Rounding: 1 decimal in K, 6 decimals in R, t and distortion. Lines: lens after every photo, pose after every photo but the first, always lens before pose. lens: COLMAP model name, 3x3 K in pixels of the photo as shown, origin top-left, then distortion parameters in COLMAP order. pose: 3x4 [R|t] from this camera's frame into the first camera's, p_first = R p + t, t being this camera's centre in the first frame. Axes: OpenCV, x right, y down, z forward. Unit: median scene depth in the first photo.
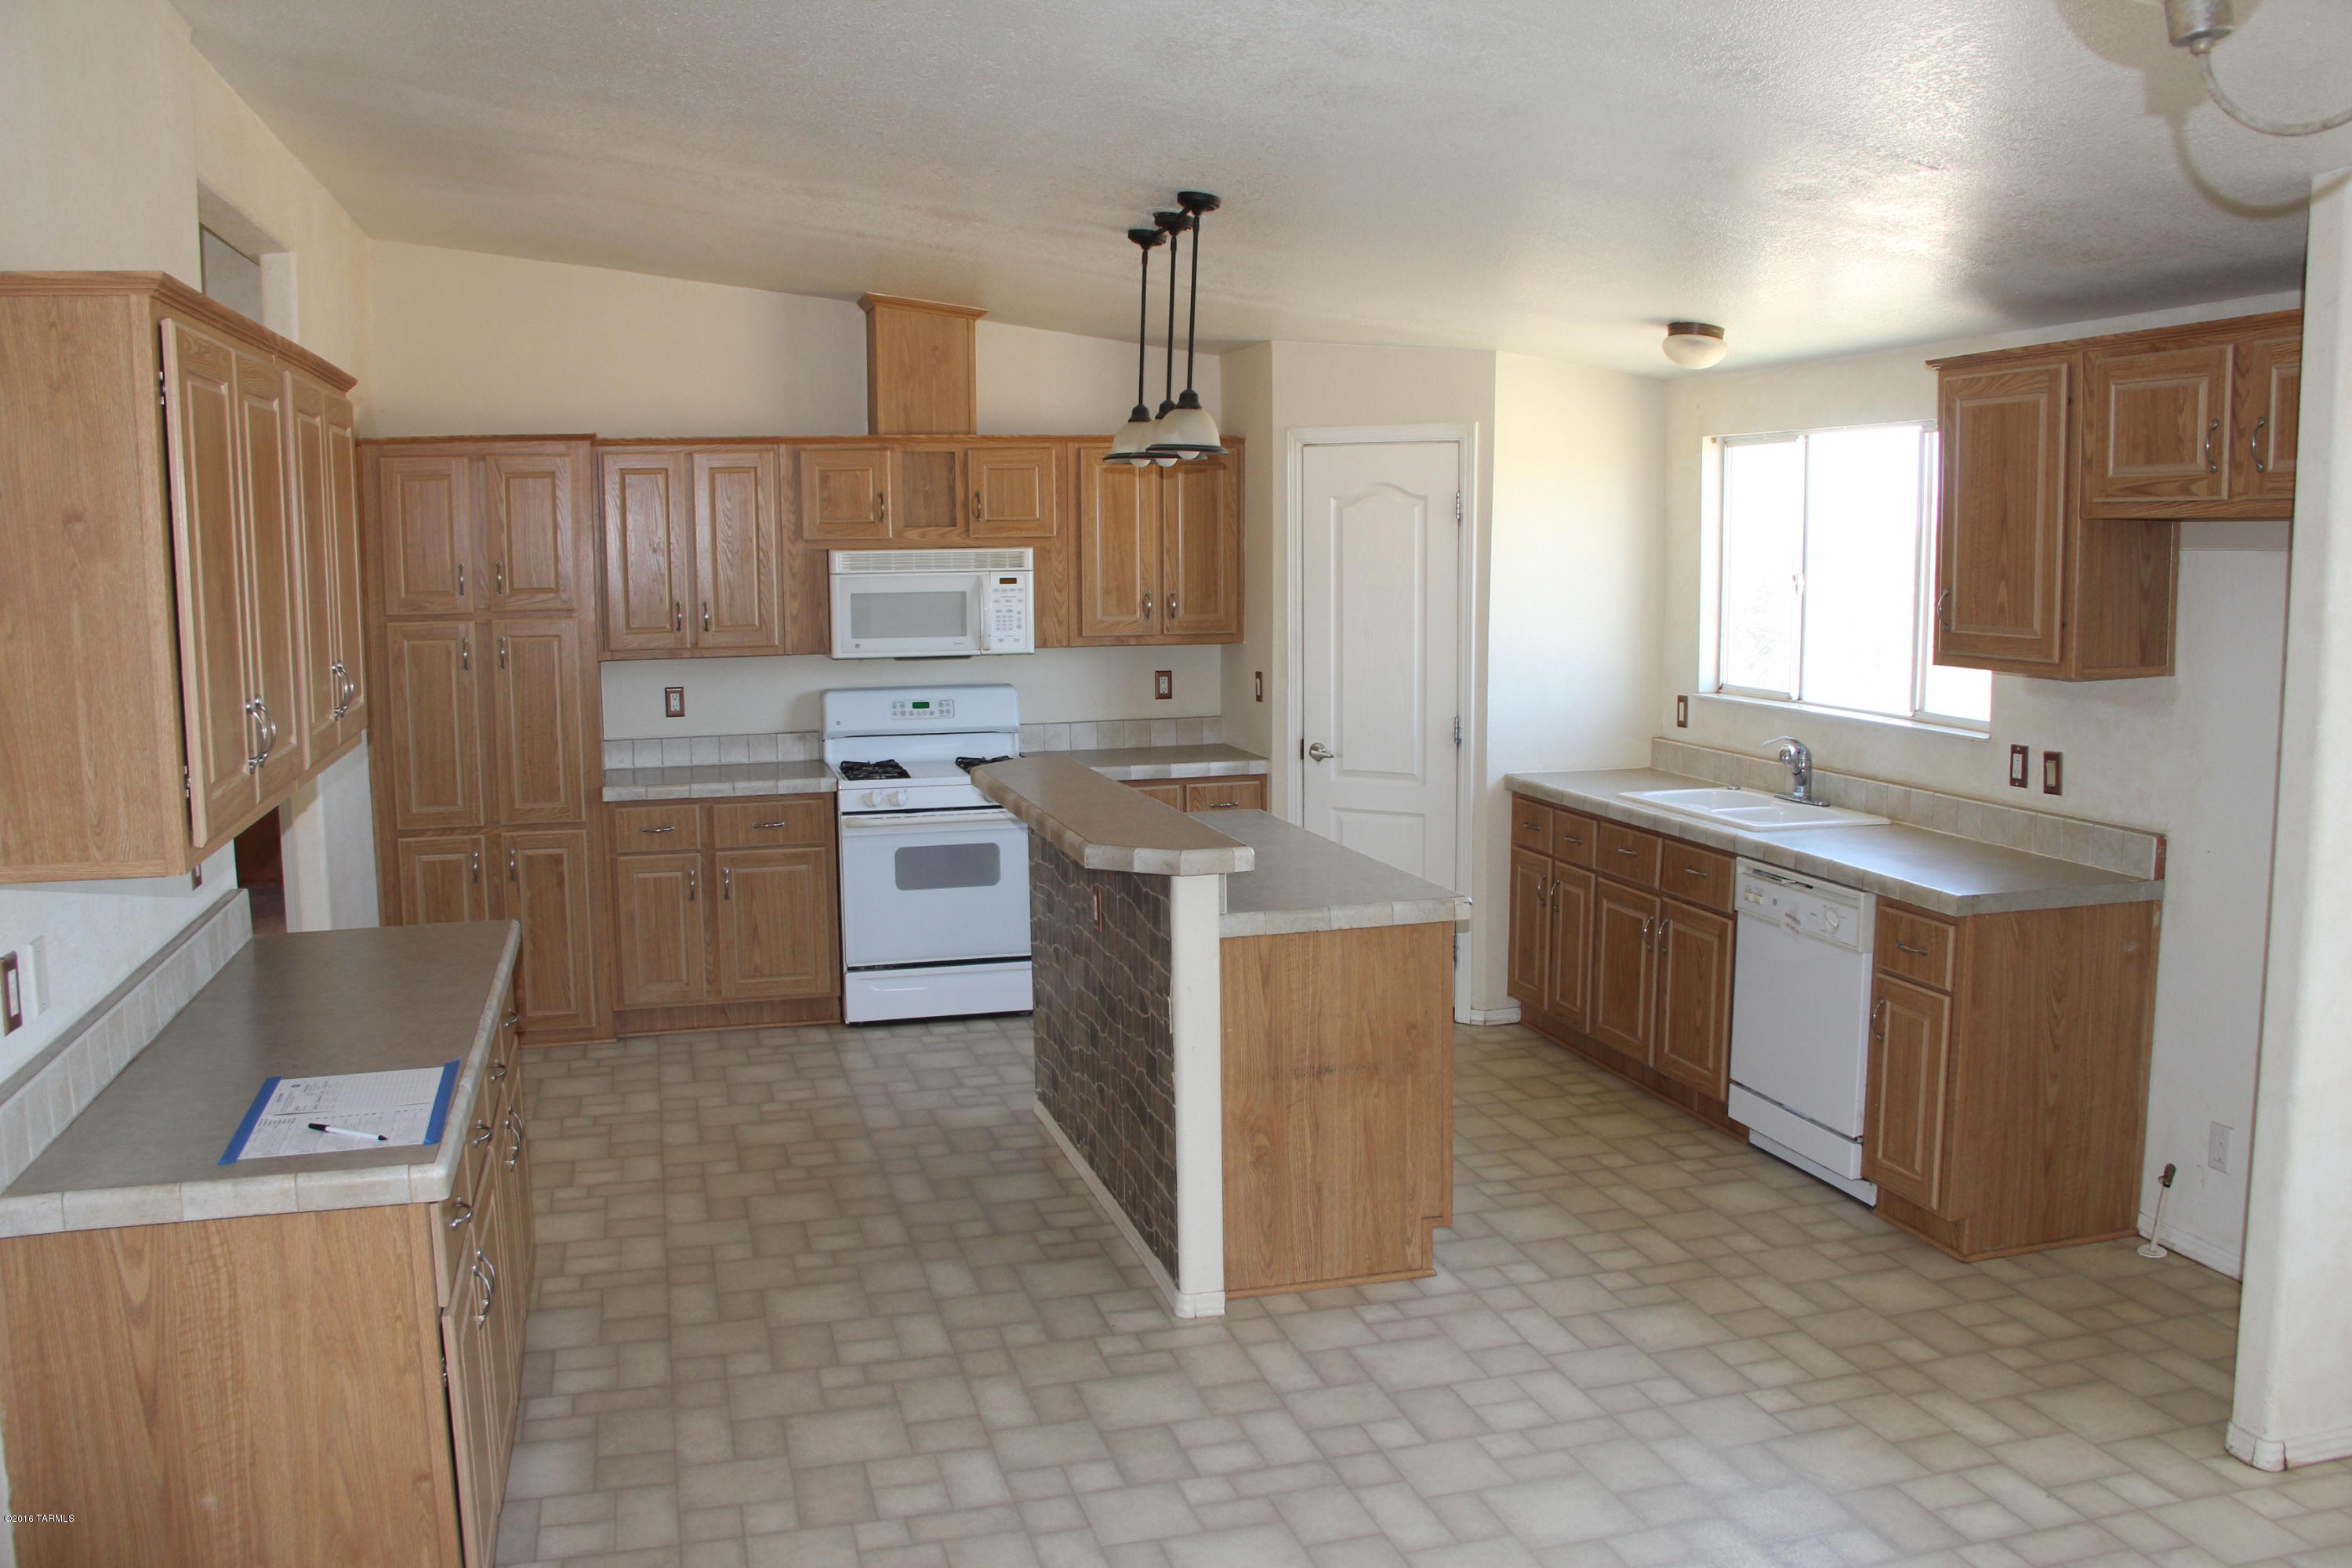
lens RADIAL K [[1912.9, 0, 1176.0], [0, 1912.9, 784.0], [0, 0, 1]] dist [-0.166640, 0.112802]
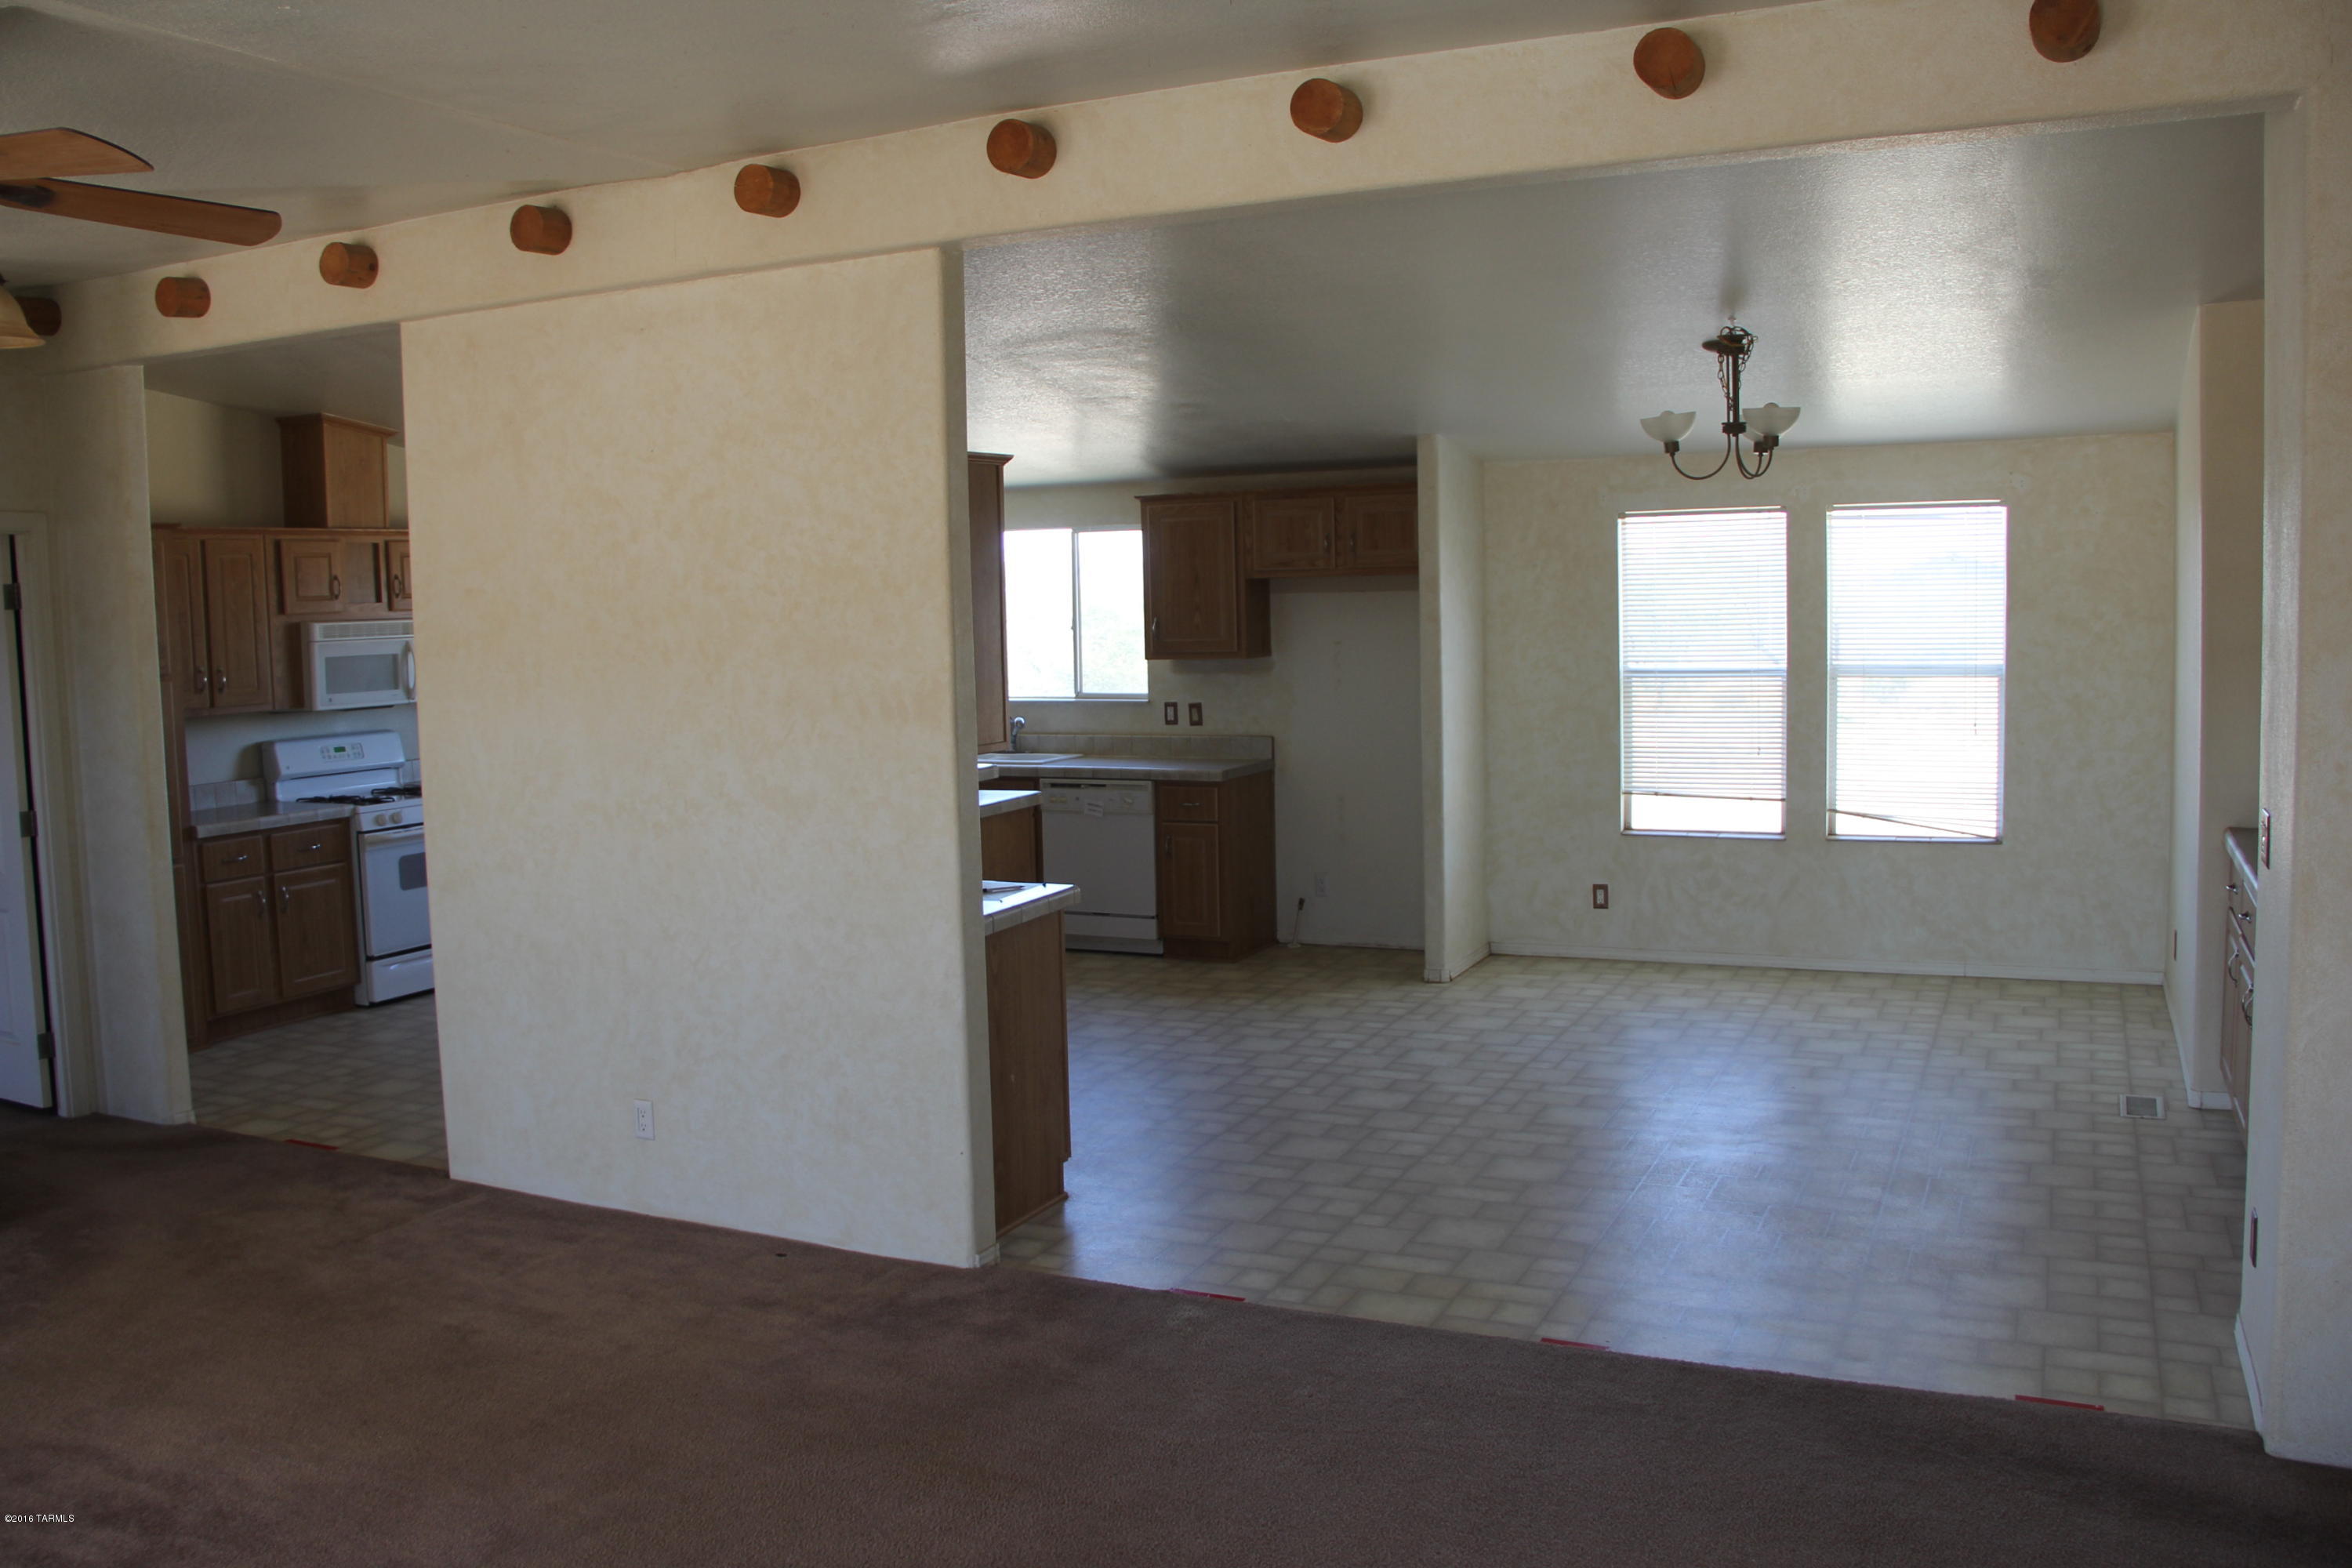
lens RADIAL K [[1912.9, 0, 1176.0], [0, 1912.9, 784.0], [0, 0, 1]] dist [-0.166640, 0.112802]
pose [[0.658694, -0.079907, 0.748156, -0.967516], [0.113601, 0.993508, 0.006095, 0.048721], [-0.743785, 0.080976, 0.663495, -0.261945]]
